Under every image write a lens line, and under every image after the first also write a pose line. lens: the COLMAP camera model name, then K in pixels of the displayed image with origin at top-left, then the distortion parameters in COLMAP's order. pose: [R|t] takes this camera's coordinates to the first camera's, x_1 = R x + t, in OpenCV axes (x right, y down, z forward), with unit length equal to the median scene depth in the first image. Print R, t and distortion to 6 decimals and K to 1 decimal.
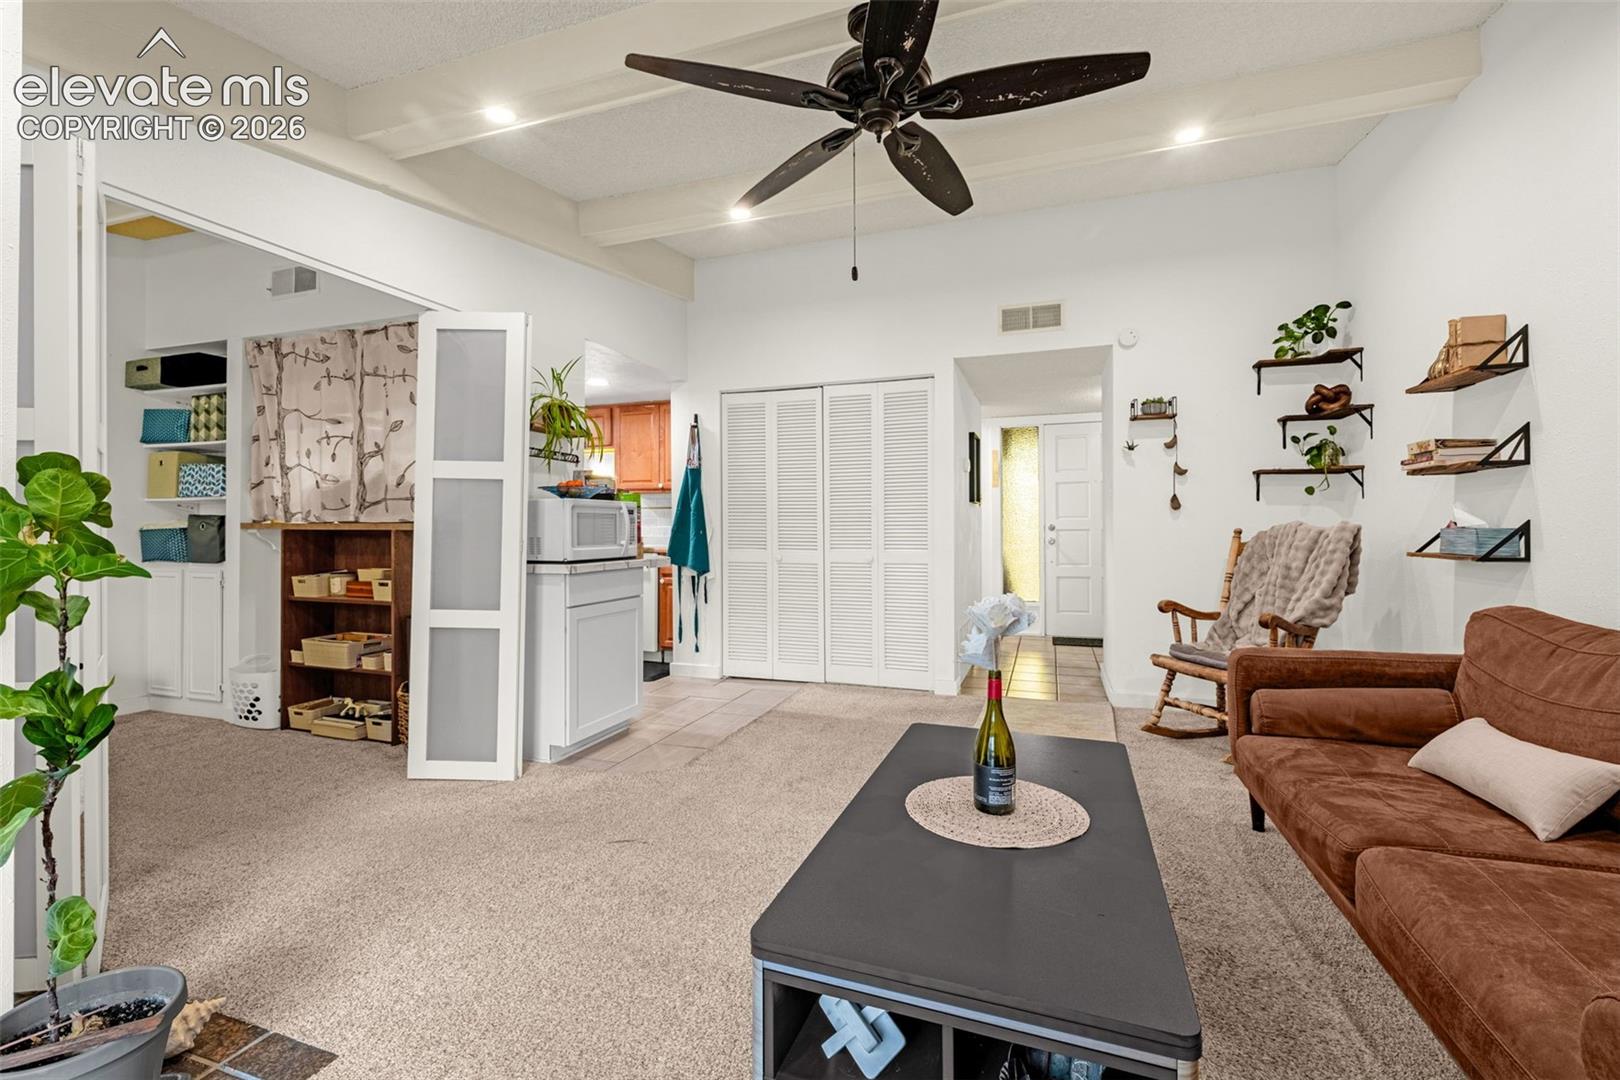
lens RADIAL K [[683.0, 0, 804.9], [0, 683.0, 532.2], [0, 0, 1]] dist [-0.008570, -0.000012]
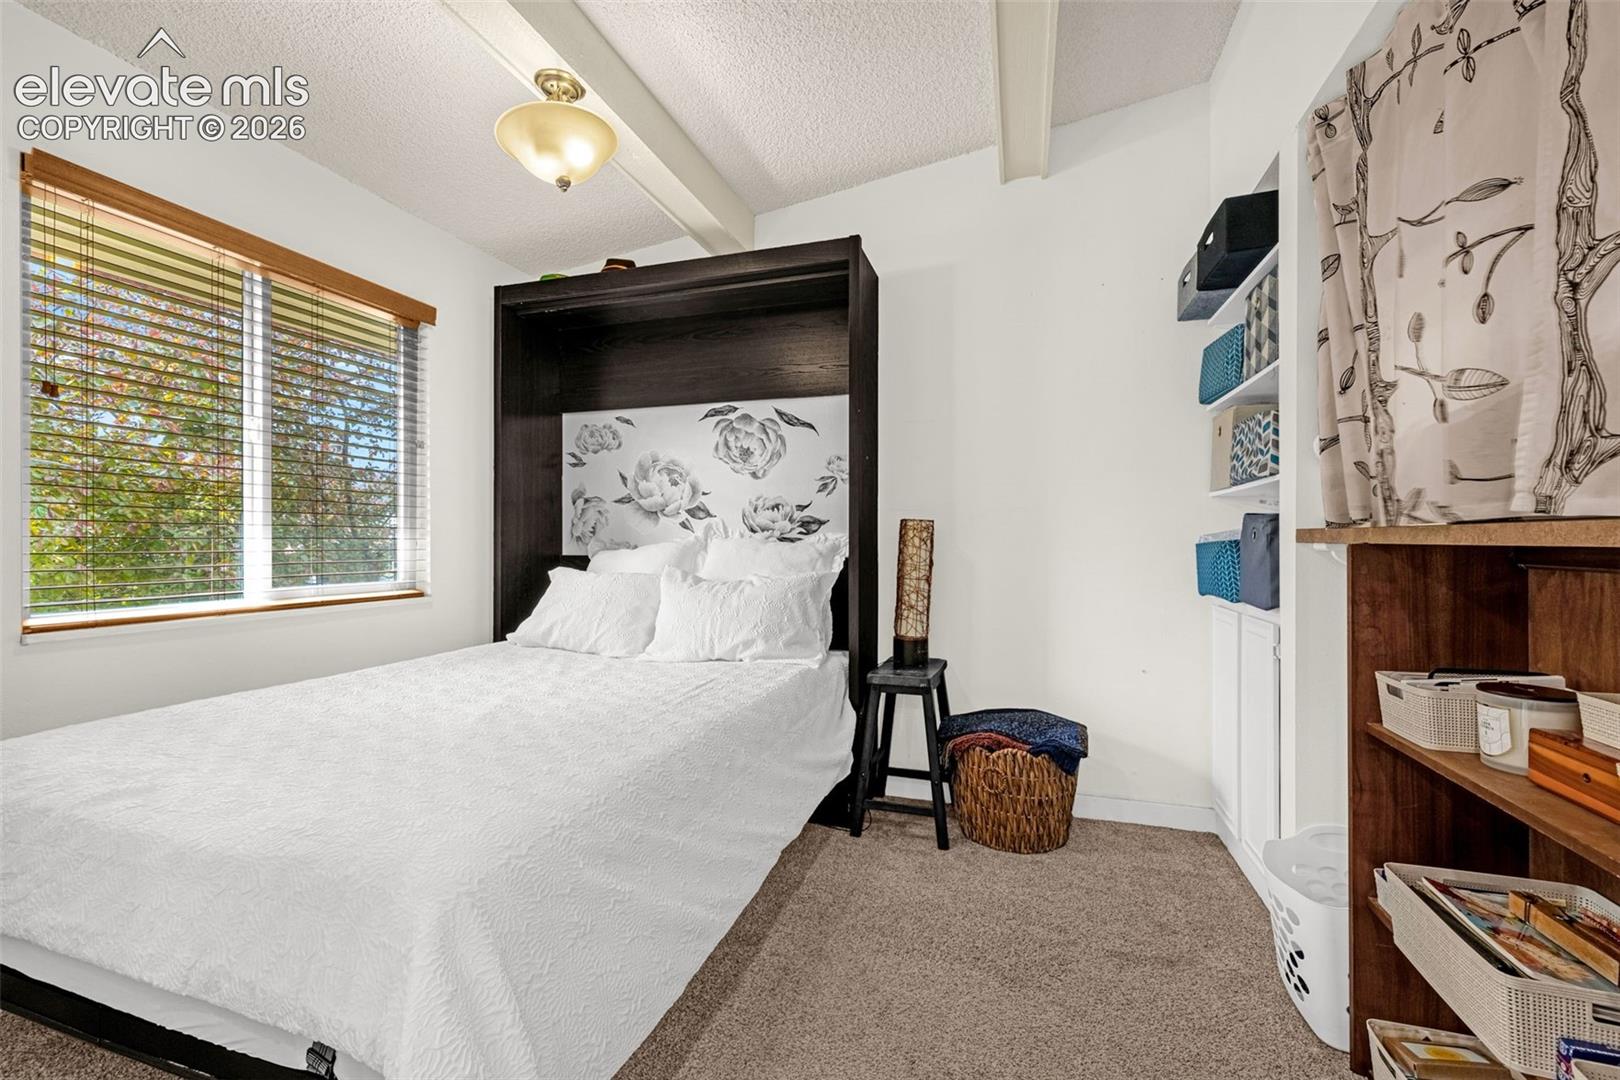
lens RADIAL K [[683.0, 0, 799.9], [0, 683.0, 537.7], [0, 0, 1]] dist [-0.008570, -0.000012]
pose [[0.015817, -0.003758, -0.999868, -0.381091], [-0.000358, 0.999993, -0.003764, -0.005874], [0.999875, 0.000418, 0.015815, 0.663212]]
